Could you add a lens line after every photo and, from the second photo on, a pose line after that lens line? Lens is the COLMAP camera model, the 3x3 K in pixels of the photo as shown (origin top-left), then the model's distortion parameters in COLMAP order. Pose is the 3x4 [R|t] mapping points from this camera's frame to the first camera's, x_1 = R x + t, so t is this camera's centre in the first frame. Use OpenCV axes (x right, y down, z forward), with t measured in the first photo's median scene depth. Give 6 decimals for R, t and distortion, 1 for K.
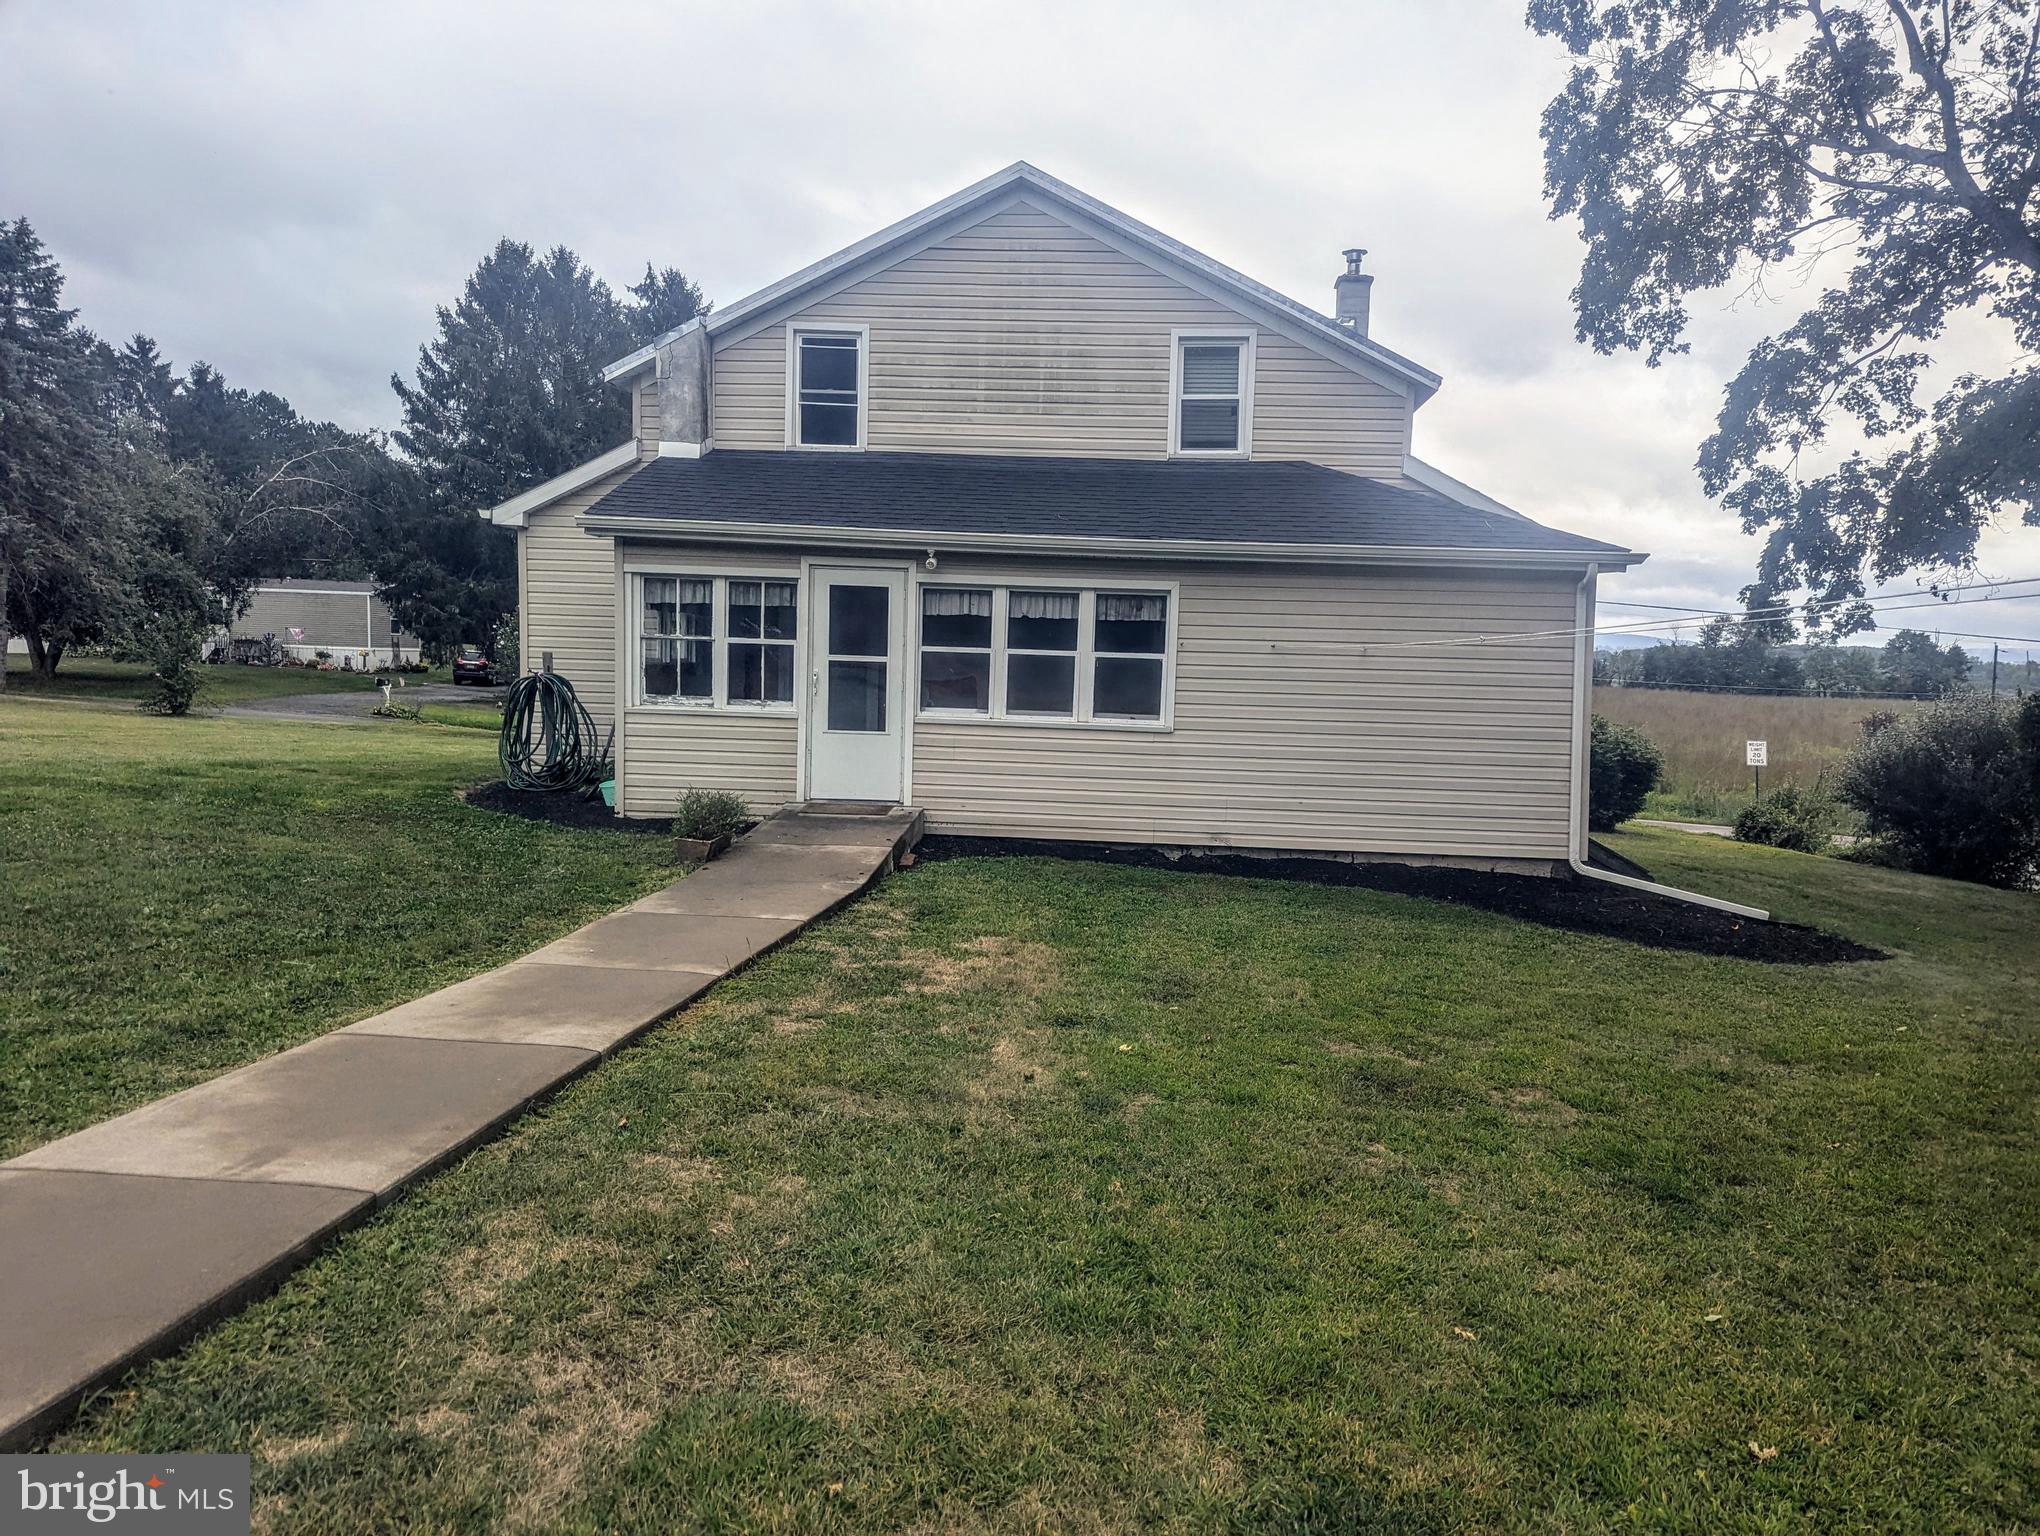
lens RADIAL K [[1434.1, 0, 1051.0], [0, 1434.1, 813.6], [0, 0, 1]] dist [0.029673, -0.004062]
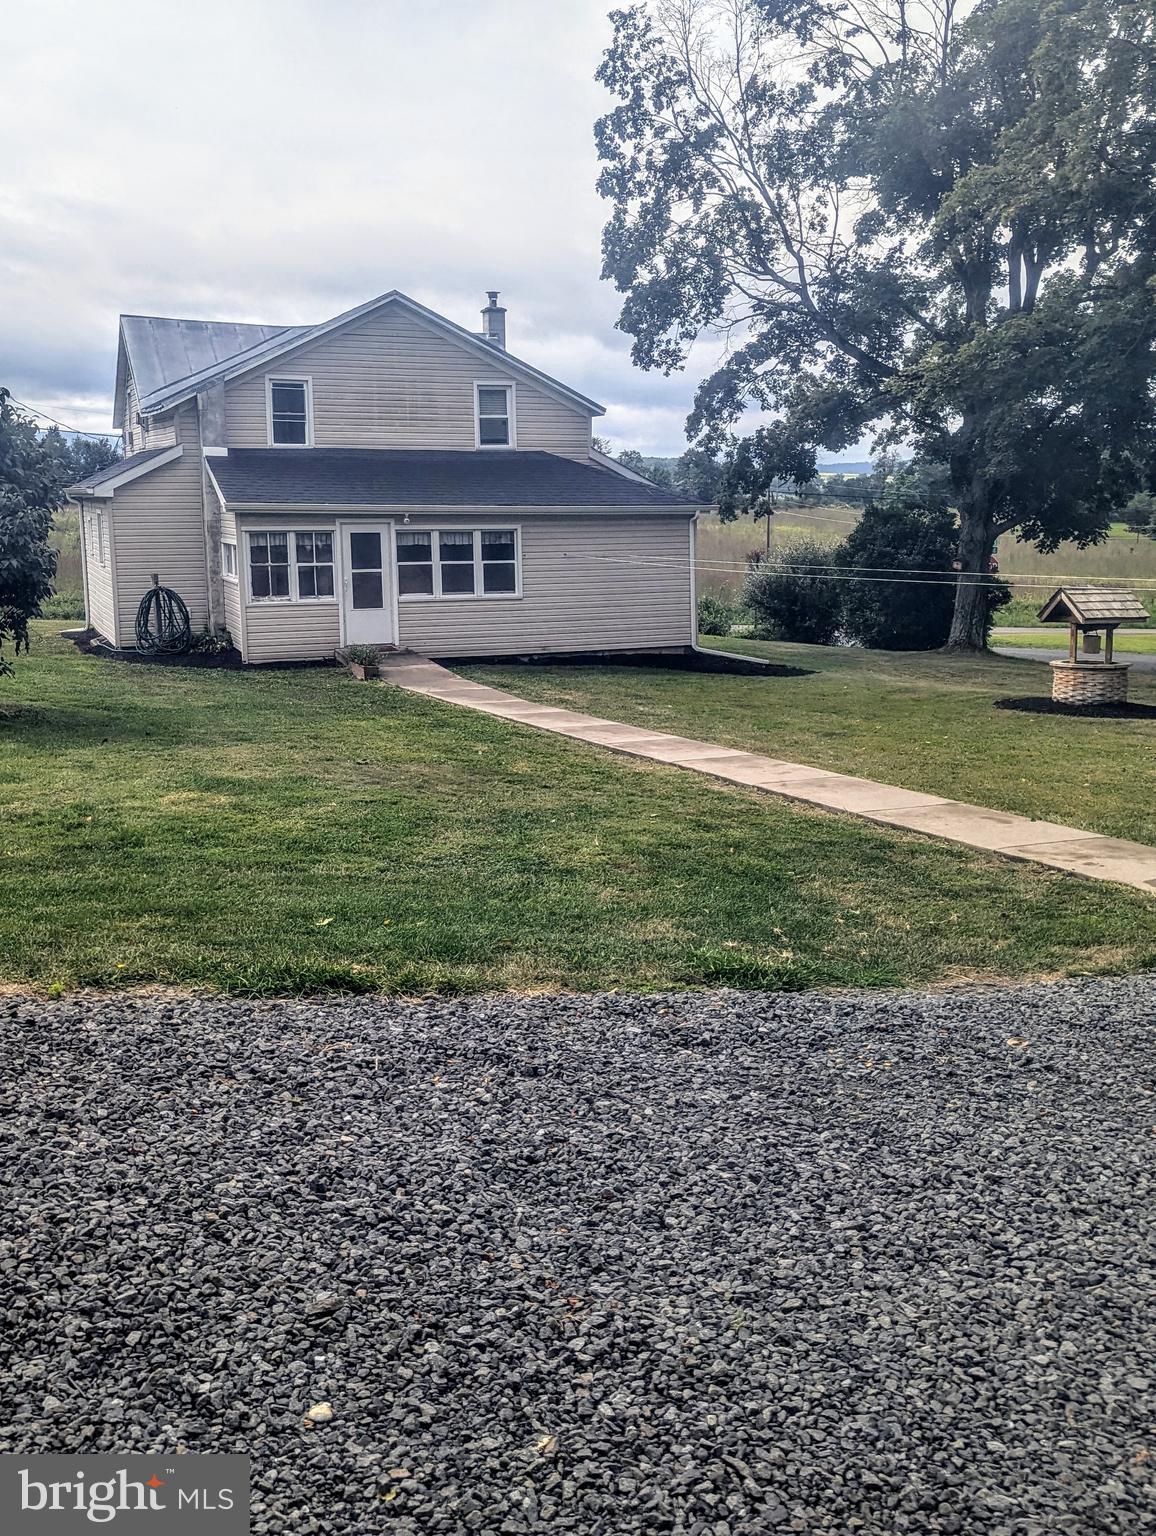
lens RADIAL K [[1480.1, 0, 578.0], [0, 1480.1, 768.0], [0, 0, 1]] dist [0.051876, -0.003915]
pose [[0.890870, -0.117770, 0.438727, -0.697506], [0.077902, 0.991109, 0.107862, -0.034112], [-0.447529, -0.061914, 0.892124, -0.813483]]
